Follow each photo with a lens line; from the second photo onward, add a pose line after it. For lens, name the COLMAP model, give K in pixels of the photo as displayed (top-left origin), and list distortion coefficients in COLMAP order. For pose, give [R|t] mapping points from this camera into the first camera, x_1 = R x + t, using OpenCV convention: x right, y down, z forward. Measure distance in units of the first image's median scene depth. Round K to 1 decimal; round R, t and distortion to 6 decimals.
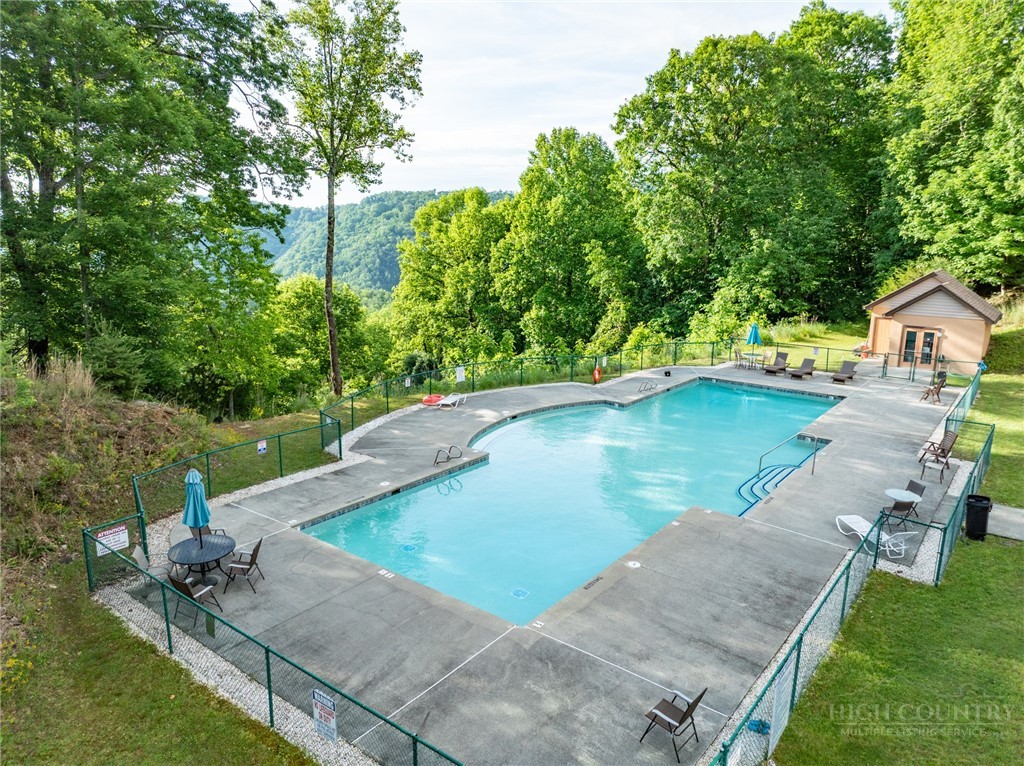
lens RADIAL K [[726.9, 0, 512.0], [0, 726.9, 383.0], [0, 0, 1]] dist [-0.032136, -0.001893]
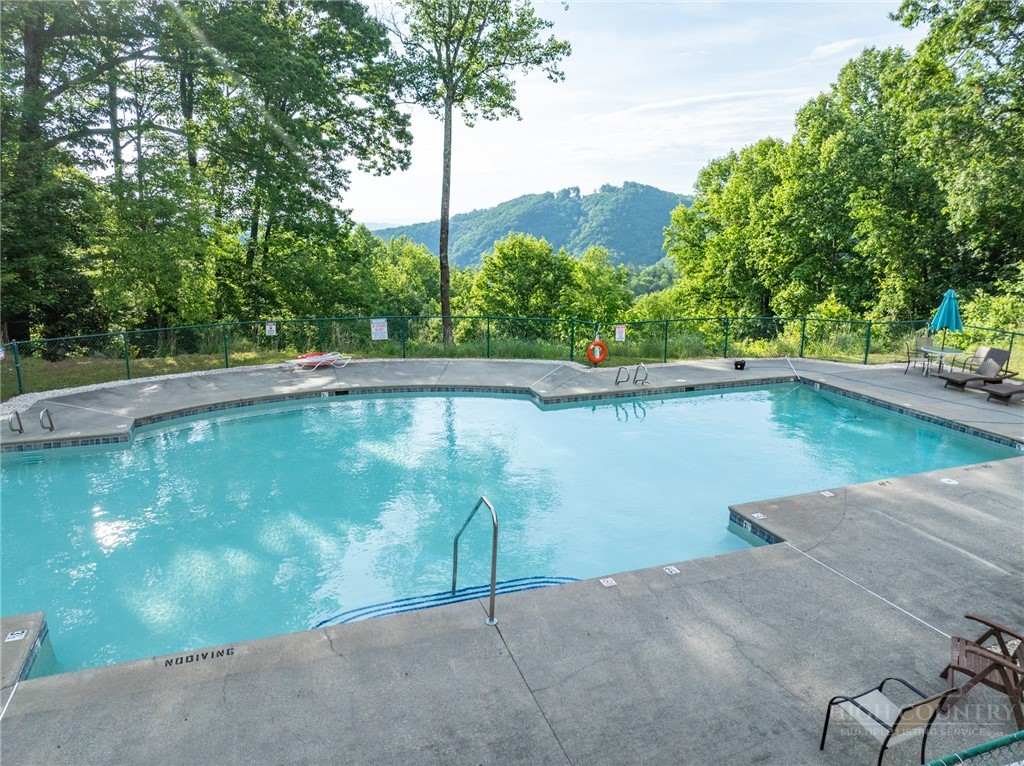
lens RADIAL K [[726.9, 0, 512.0], [0, 726.9, 383.0], [0, 0, 1]] dist [-0.032136, -0.001893]
pose [[0.856603, 0.113025, -0.503444, 0.191411], [-0.106335, 0.993439, 0.042104, -0.002125], [0.504900, 0.017468, 0.863001, 0.224280]]
